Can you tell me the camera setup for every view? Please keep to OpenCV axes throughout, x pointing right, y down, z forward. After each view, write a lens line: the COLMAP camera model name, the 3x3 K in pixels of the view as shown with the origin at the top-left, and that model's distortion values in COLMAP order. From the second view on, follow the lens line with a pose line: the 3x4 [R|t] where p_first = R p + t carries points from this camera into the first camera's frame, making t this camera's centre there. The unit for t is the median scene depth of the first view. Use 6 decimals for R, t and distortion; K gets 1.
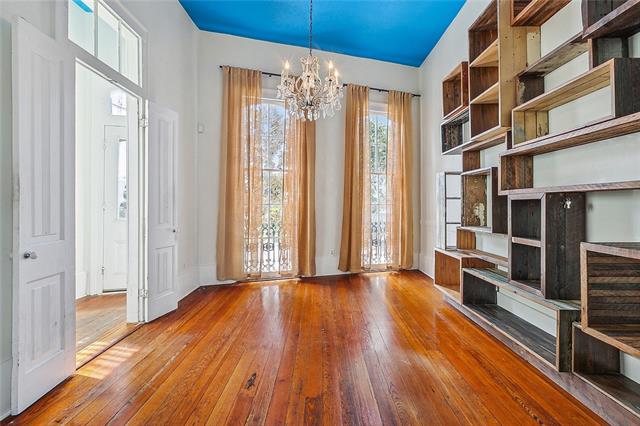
lens RADIAL K [[291.6, 0, 310.6], [0, 291.6, 201.4], [0, 0, 1]] dist [0.002357, 0.000652]
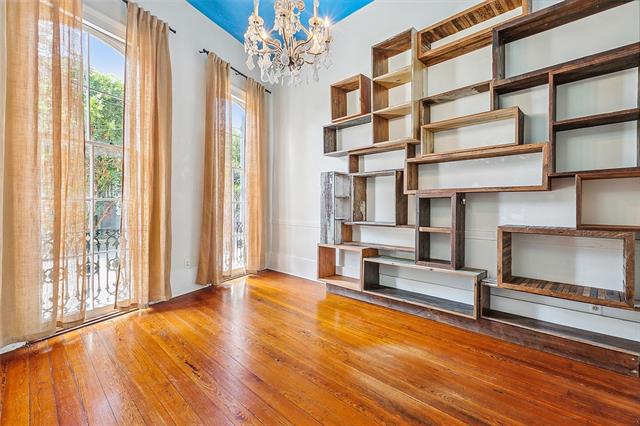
lens RADIAL K [[291.6, 0, 318.7], [0, 291.6, 207.9], [0, 0, 1]] dist [0.002357, 0.000652]
pose [[0.681095, -0.002065, 0.732192, -0.272820], [-0.012784, 0.999810, 0.014712, 0.013162], [-0.732083, -0.019380, 0.680940, 0.238189]]
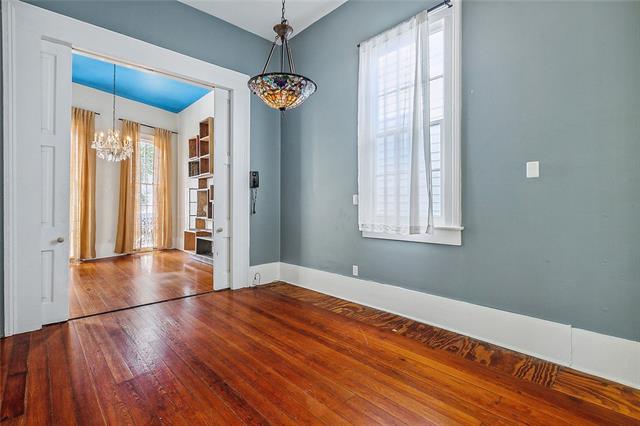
lens RADIAL K [[291.6, 0, 312.2], [0, 291.6, 203.7], [0, 0, 1]] dist [0.002357, 0.000652]
pose [[0.712152, 0.003214, 0.702018, -0.223228], [-0.008462, 0.999956, 0.004006, -0.012565], [-0.701974, -0.008794, 0.712148, -0.676117]]
